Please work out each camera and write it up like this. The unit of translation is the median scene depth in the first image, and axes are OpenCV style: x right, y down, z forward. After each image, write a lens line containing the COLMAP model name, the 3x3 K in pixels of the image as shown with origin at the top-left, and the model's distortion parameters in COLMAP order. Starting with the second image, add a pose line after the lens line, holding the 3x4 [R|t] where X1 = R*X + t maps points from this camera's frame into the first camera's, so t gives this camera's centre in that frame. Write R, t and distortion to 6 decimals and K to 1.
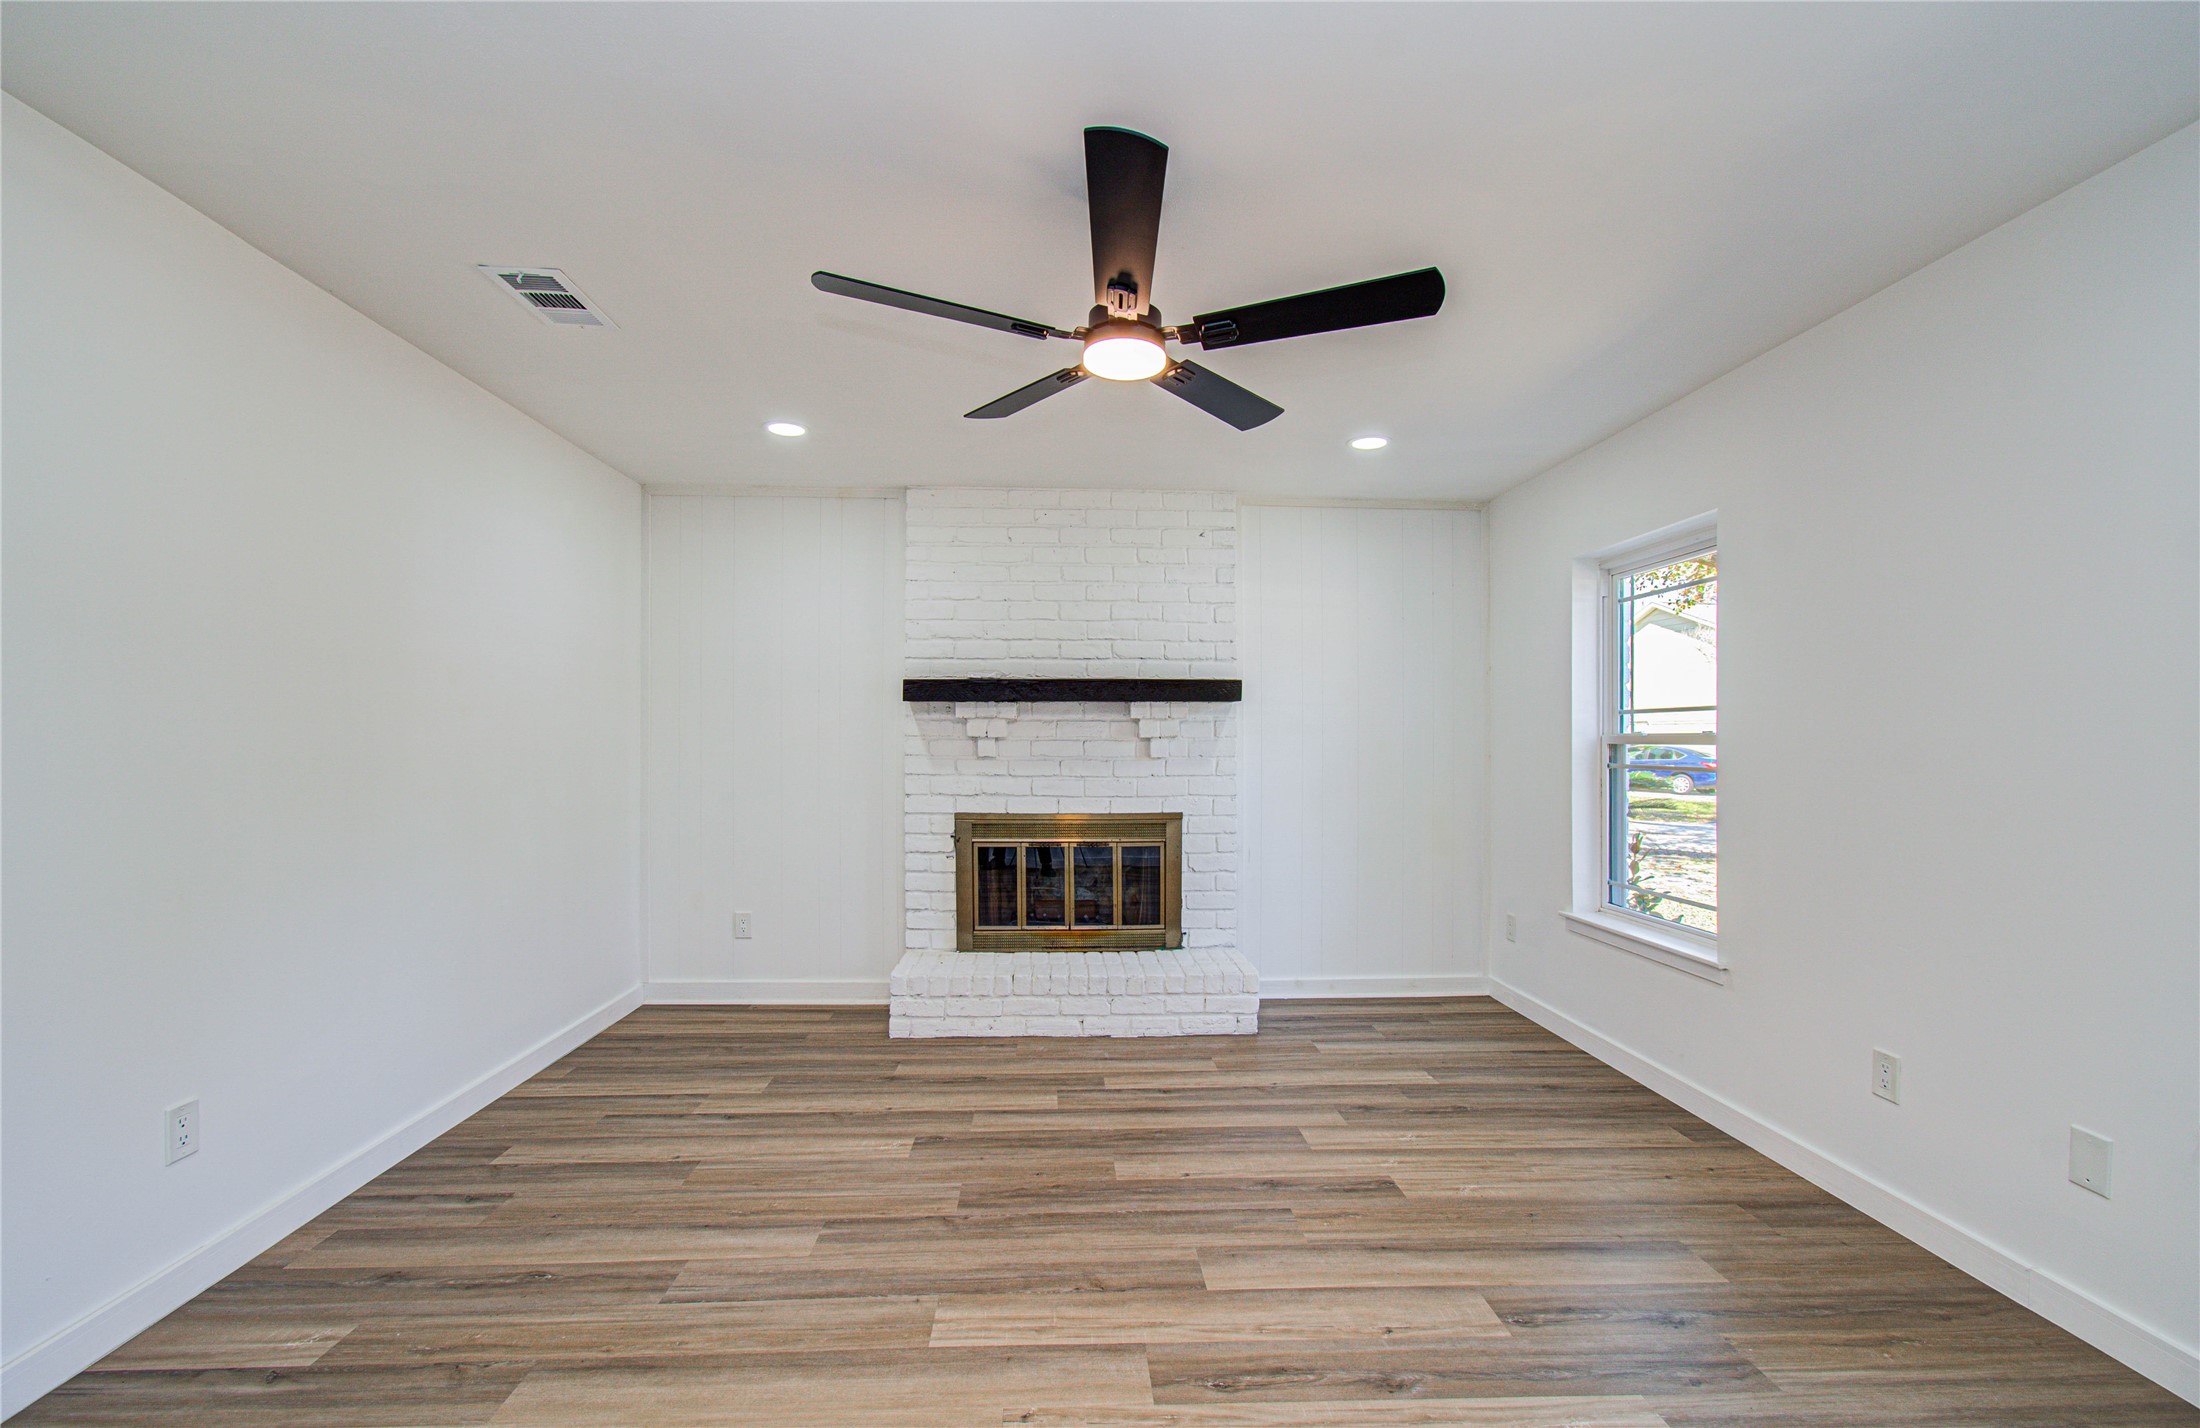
lens RADIAL K [[956.7, 0, 1093.2], [0, 956.7, 755.1], [0, 0, 1]] dist [-0.043945, 0.040098]
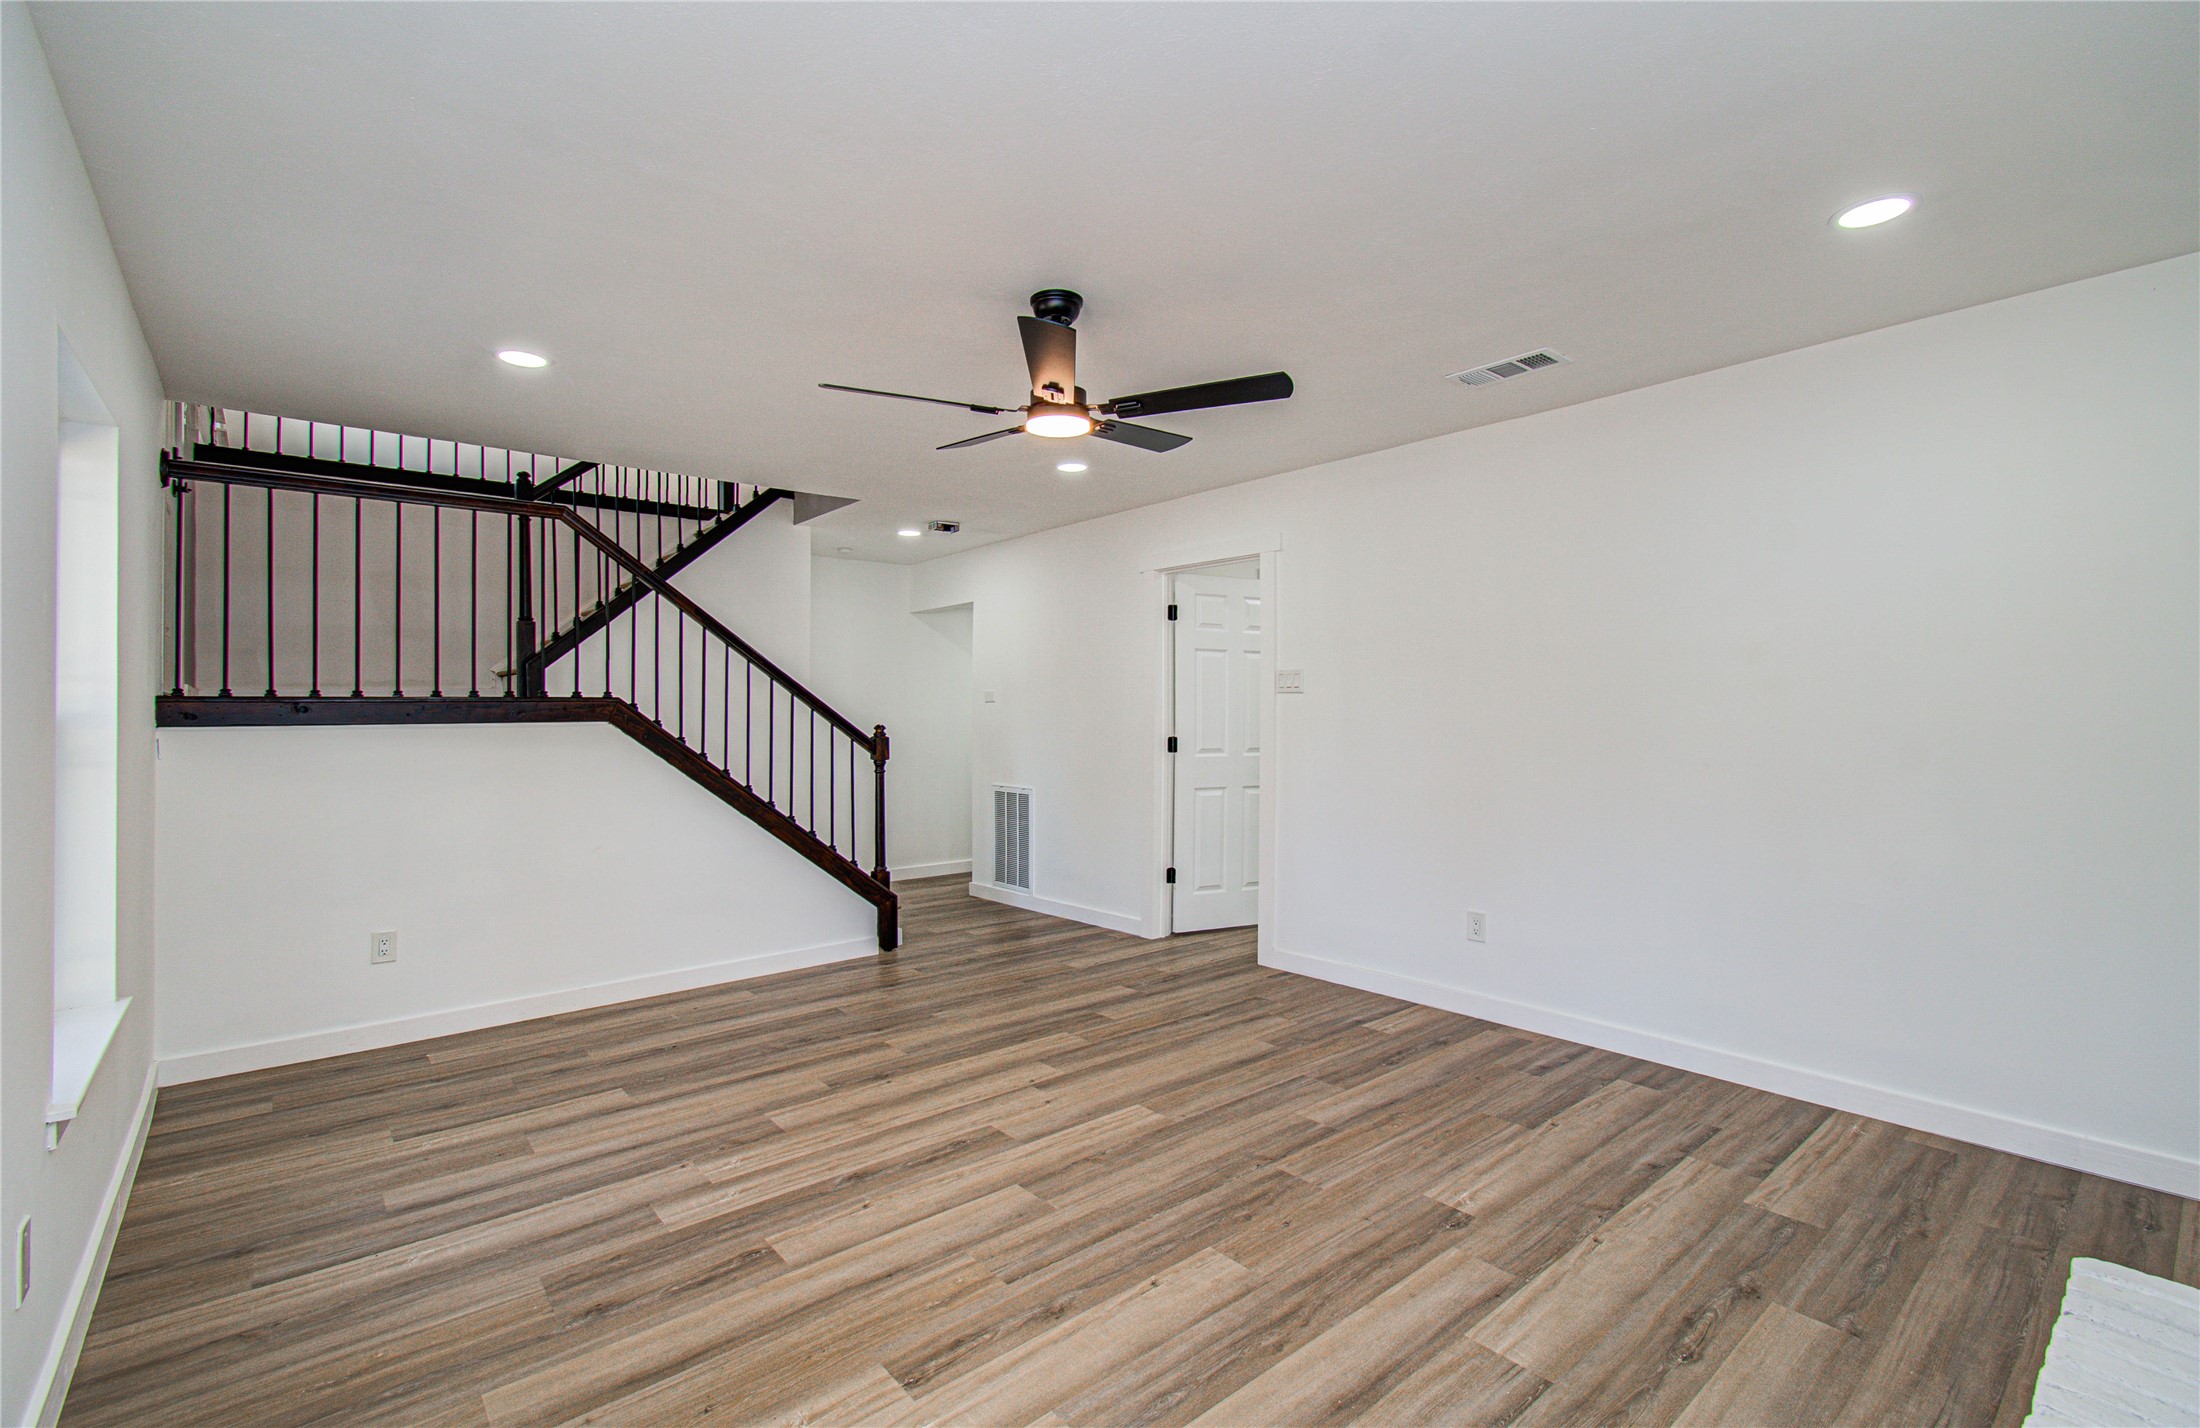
lens RADIAL K [[963.9, 0, 1100.0], [0, 963.9, 714.0], [0, 0, 1]] dist [-0.027456, 0.020255]
pose [[-0.791514, 0.000133, -0.611151, 0.483283], [-0.005612, 0.999956, 0.007485, -0.020730], [0.611125, 0.009355, -0.791479, 1.258640]]
